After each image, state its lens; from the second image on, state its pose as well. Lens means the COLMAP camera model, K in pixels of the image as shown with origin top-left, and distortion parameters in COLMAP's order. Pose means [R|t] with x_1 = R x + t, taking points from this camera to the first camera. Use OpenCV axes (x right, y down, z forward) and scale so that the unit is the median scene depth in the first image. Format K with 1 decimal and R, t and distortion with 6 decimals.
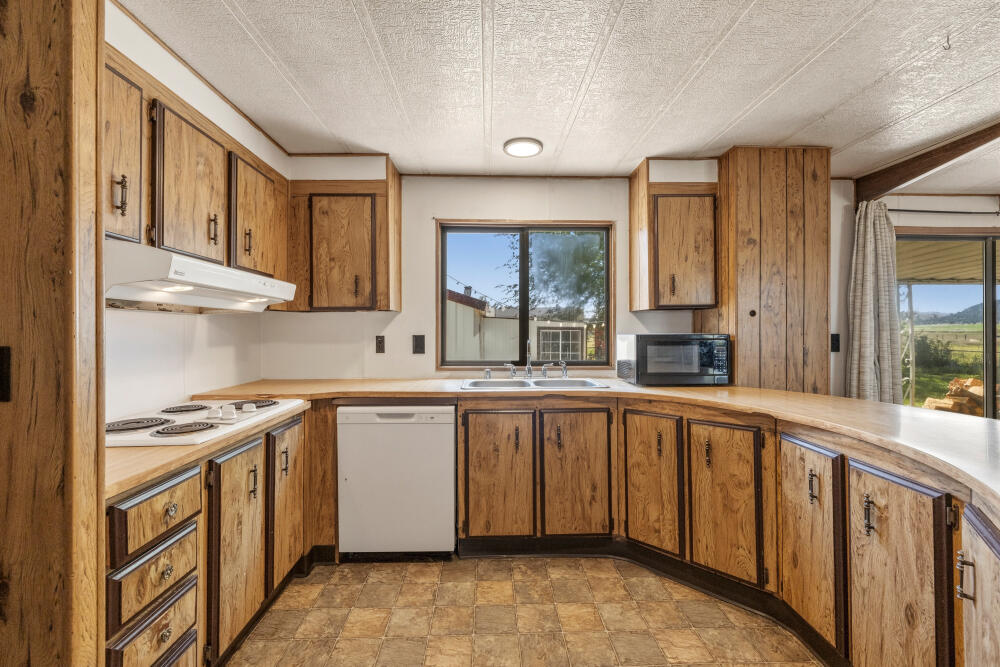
lens RADIAL K [[417.6, 0, 500.0], [0, 417.6, 333.5], [0, 0, 1]] dist [-0.001990, -0.000107]
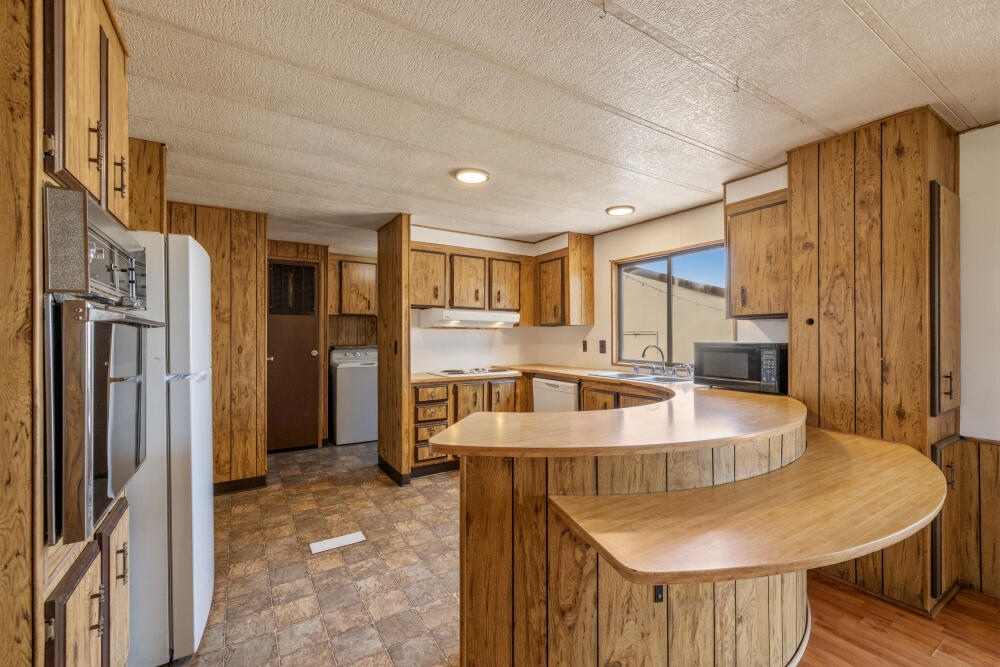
lens RADIAL K [[417.6, 0, 500.0], [0, 417.6, 333.5], [0, 0, 1]] dist [-0.001990, -0.000107]
pose [[0.501724, -0.000890, -0.865027, 1.066590], [-0.012427, 0.999889, -0.008236, -0.005041], [0.864939, 0.014882, 0.501657, -0.072092]]
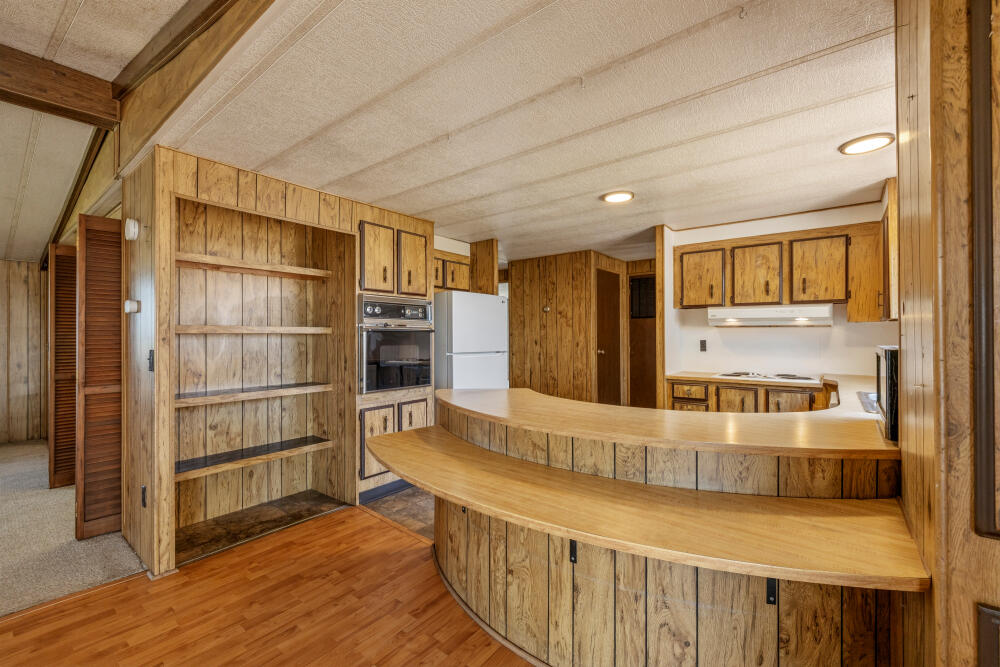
lens RADIAL K [[417.6, 0, 500.0], [0, 417.6, 333.5], [0, 0, 1]] dist [-0.001990, -0.000107]
pose [[-0.643680, 0.001760, -0.765293, 1.280246], [-0.005573, 0.999960, 0.006986, -0.019832], [0.765275, 0.008762, -0.643644, 0.957688]]
